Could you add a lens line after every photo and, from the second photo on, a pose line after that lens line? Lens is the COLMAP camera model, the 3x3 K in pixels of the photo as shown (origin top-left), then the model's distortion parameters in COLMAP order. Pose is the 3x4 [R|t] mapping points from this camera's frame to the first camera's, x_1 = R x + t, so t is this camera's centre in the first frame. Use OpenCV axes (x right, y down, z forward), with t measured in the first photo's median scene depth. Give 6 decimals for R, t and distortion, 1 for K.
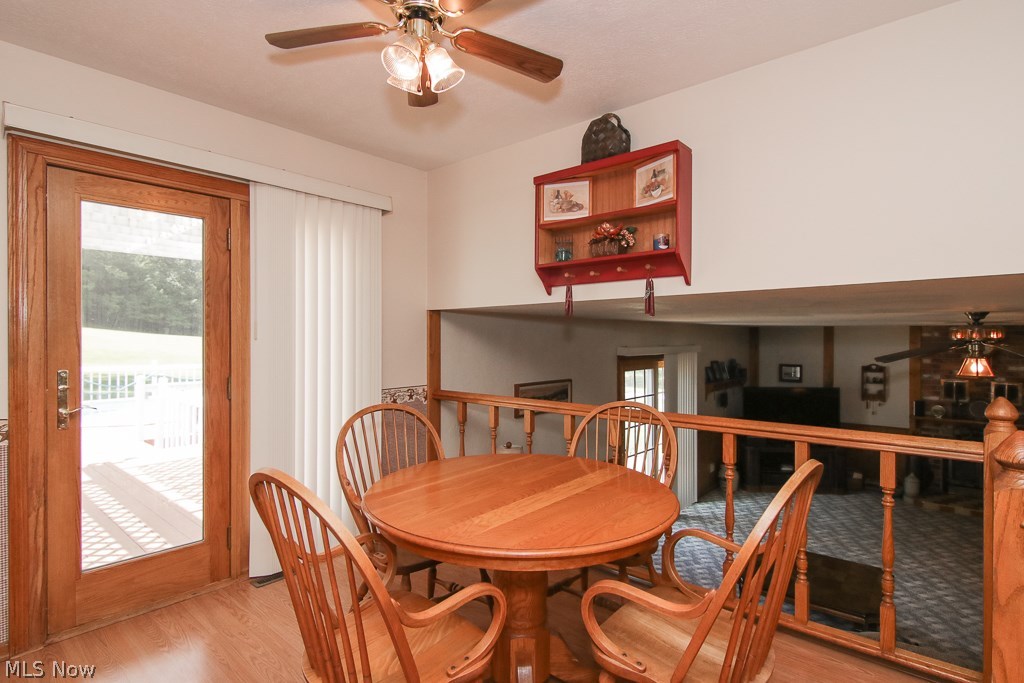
lens RADIAL K [[528.6, 0, 513.0], [0, 528.6, 341.6], [0, 0, 1]] dist [0.017928, -0.001952]
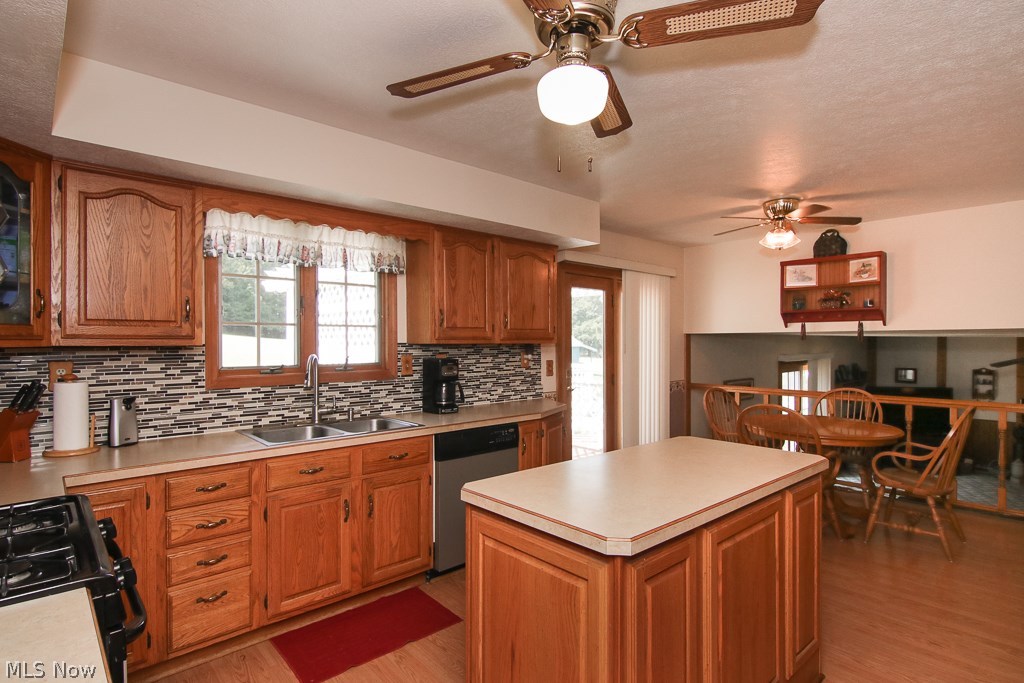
lens RADIAL K [[528.6, 0, 510.3], [0, 528.6, 344.1], [0, 0, 1]] dist [0.017928, -0.001952]
pose [[0.993150, -0.000080, -0.116849, -0.661211], [0.000153, 1.000000, 0.000616, -0.036438], [0.116849, -0.000630, 0.993149, -0.887256]]
